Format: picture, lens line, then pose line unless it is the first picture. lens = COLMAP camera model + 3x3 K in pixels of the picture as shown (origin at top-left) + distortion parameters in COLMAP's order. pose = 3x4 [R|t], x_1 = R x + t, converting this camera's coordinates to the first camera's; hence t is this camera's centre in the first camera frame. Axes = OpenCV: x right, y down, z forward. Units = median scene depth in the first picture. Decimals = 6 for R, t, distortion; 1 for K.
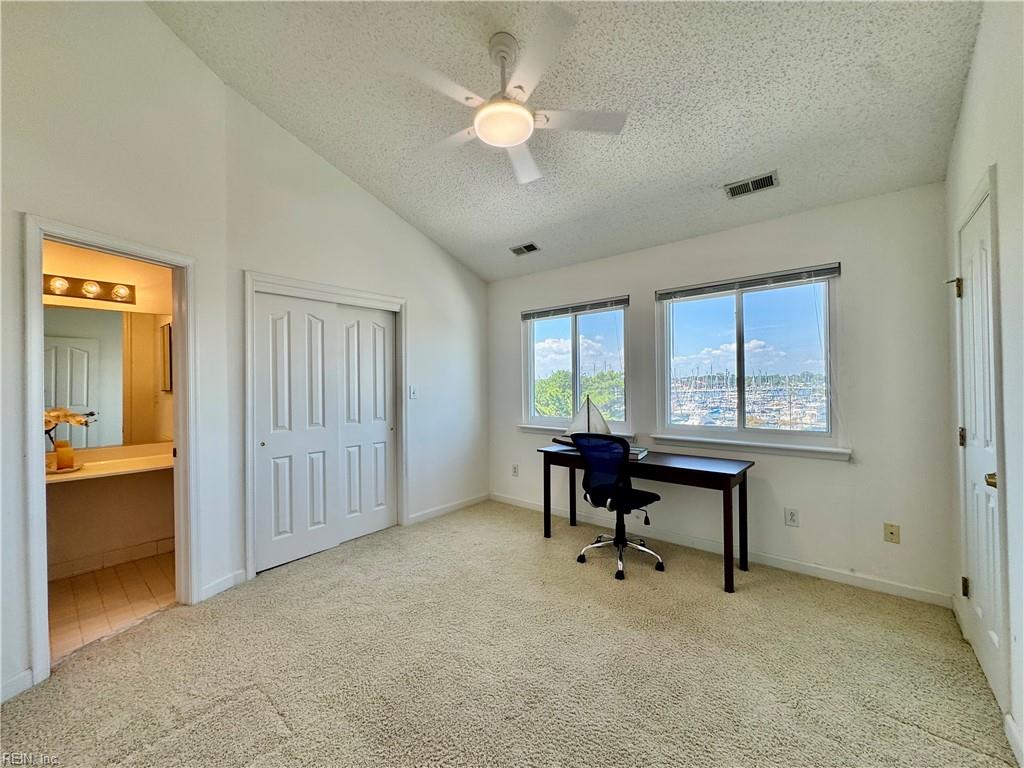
lens RADIAL K [[411.1, 0, 512.0], [0, 411.1, 384.0], [0, 0, 1]] dist [-0.002410, -0.000088]
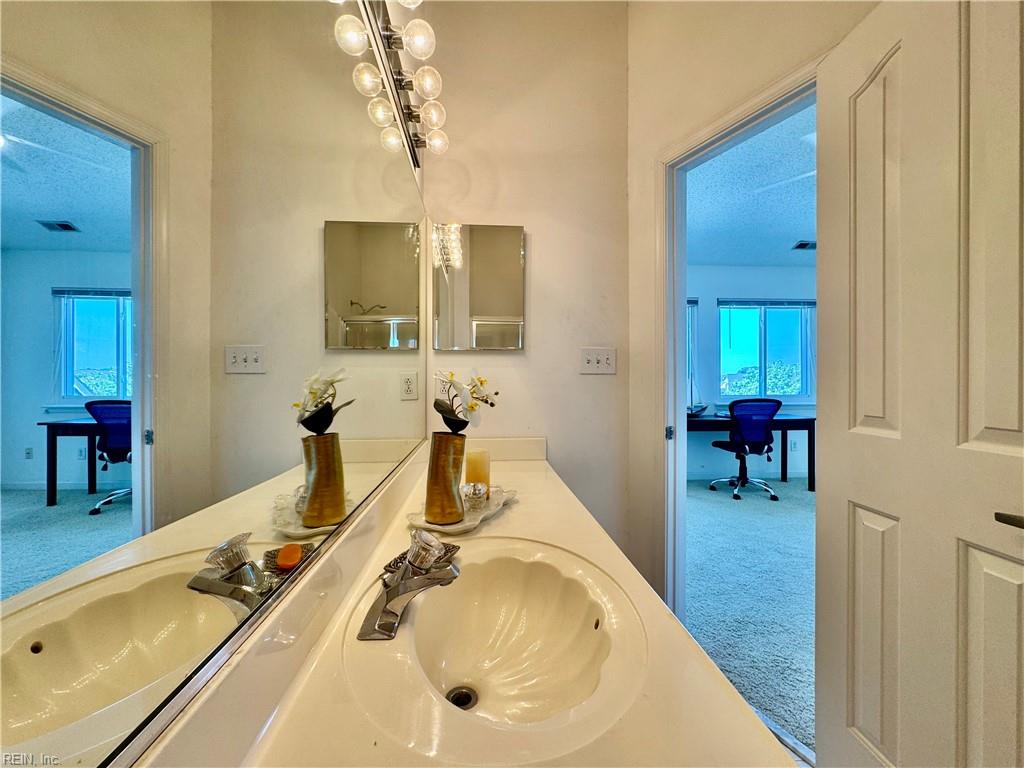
lens RADIAL K [[411.1, 0, 512.0], [0, 411.1, 384.0], [0, 0, 1]] dist [-0.002410, -0.000088]
pose [[0.711255, -0.000261, 0.702934, -1.231169], [-0.001733, 0.999996, 0.002125, 0.064530], [-0.702932, -0.002729, 0.711252, 0.563608]]
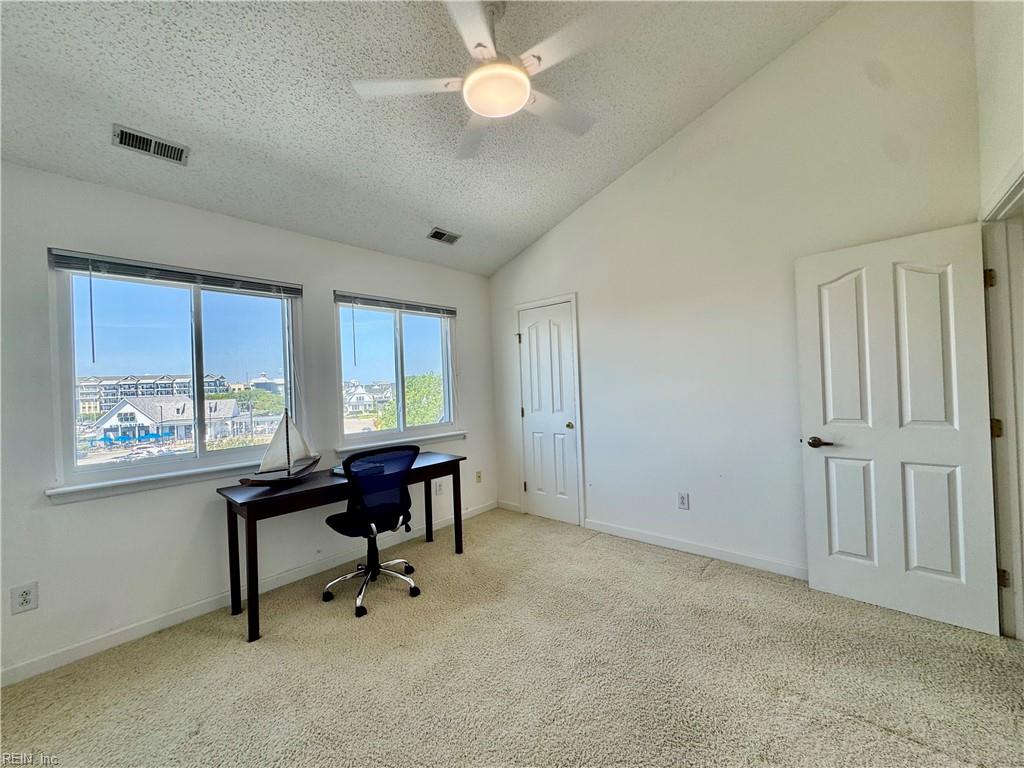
lens RADIAL K [[411.1, 0, 512.0], [0, 411.1, 384.0], [0, 0, 1]] dist [-0.002410, -0.000088]
pose [[0.023748, 0.007311, 0.999691, -0.610307], [0.035146, 0.999349, -0.008144, 0.002868], [-0.999100, 0.035329, 0.023476, 0.659427]]
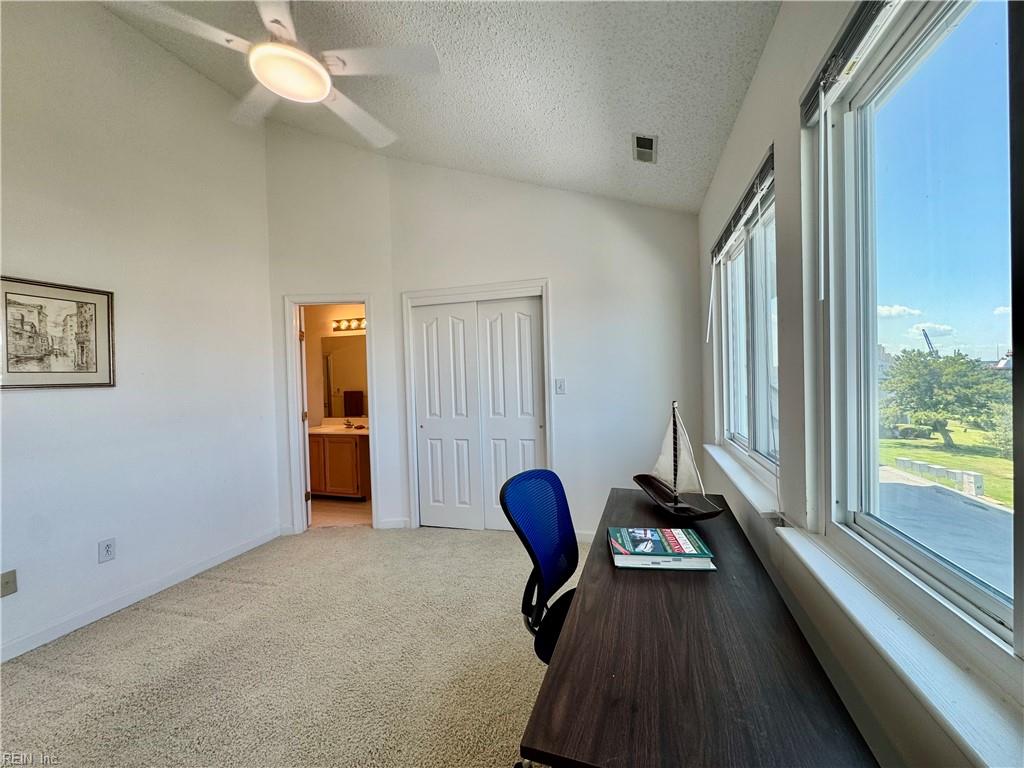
lens RADIAL K [[411.1, 0, 512.0], [0, 411.1, 384.0], [0, 0, 1]] dist [-0.002410, -0.000088]
pose [[0.391793, 0.019645, -0.919844, 0.634847], [0.022547, 0.999267, 0.030945, -0.016879], [0.919777, -0.032864, 0.391063, 0.734808]]
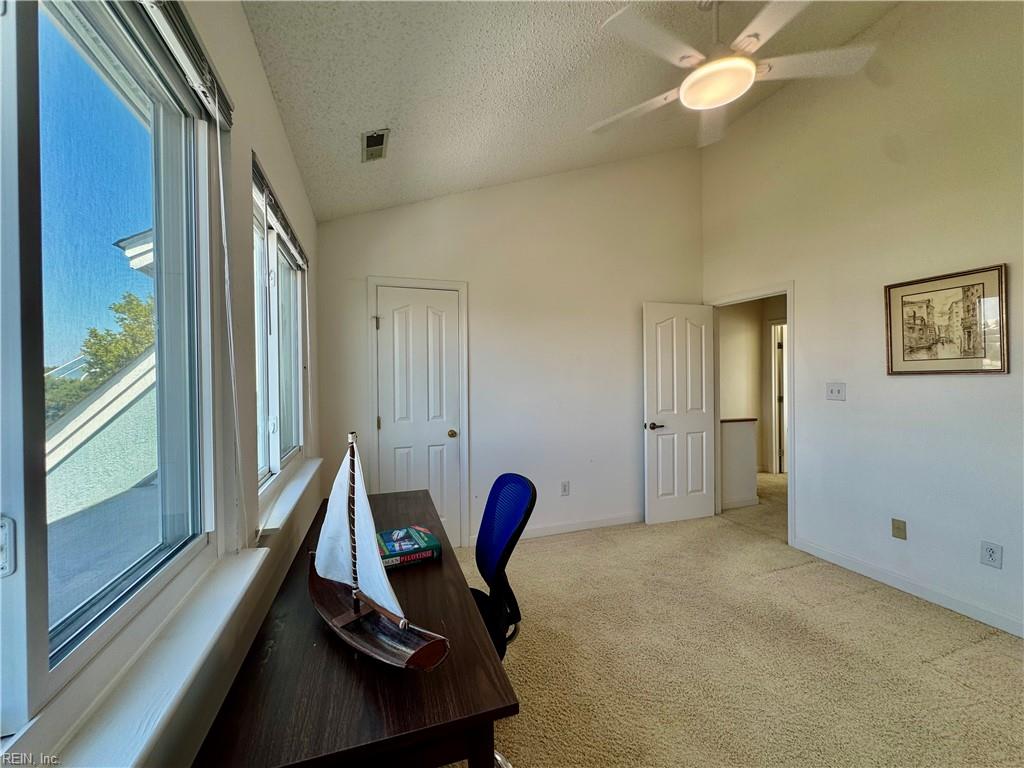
lens RADIAL K [[408.2, 0, 512.0], [0, 408.2, 384.0], [0, 0, 1]] dist [-0.002701, 0.000172]
pose [[-0.862429, 0.016453, 0.505910, -0.040885], [0.019933, 0.999800, 0.001463, -0.003910], [-0.505785, 0.011346, -0.862585, 1.349528]]
